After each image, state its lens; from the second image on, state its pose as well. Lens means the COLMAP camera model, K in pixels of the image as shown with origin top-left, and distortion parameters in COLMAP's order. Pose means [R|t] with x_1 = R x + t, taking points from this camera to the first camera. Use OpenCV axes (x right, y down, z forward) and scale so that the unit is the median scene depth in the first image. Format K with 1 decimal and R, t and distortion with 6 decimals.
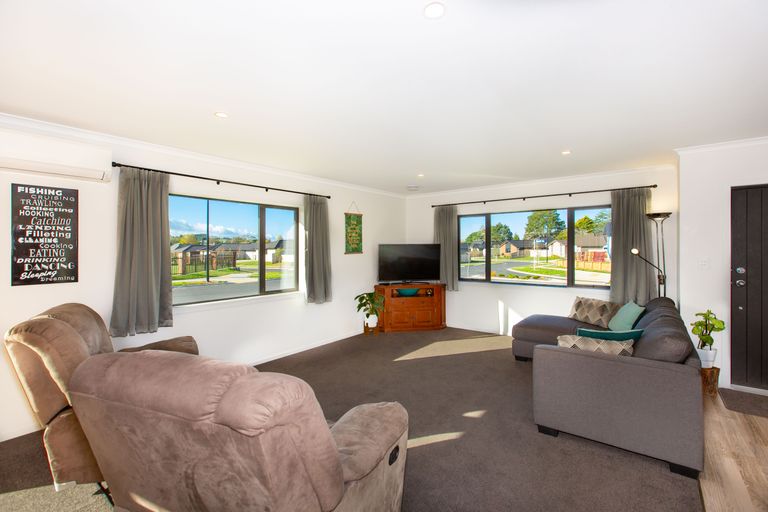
lens RADIAL K [[336.9, 0, 384.0], [0, 336.9, 256.0], [0, 0, 1]] dist [0.018034, -0.000174]
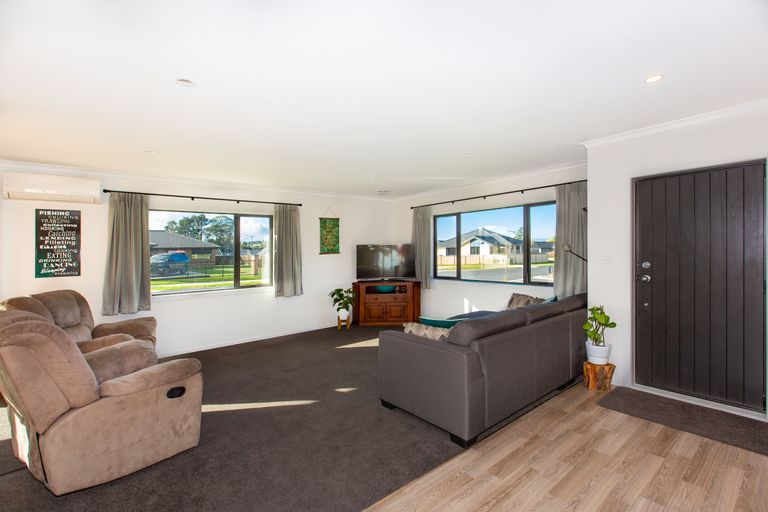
lens RADIAL K [[336.9, 0, 384.0], [0, 336.9, 256.0], [0, 0, 1]] dist [0.018034, -0.000174]
pose [[0.975016, -0.012846, -0.221764, 0.406598], [0.011815, 0.999912, -0.005973, 0.010855], [0.221821, 0.003203, 0.975082, -0.063209]]
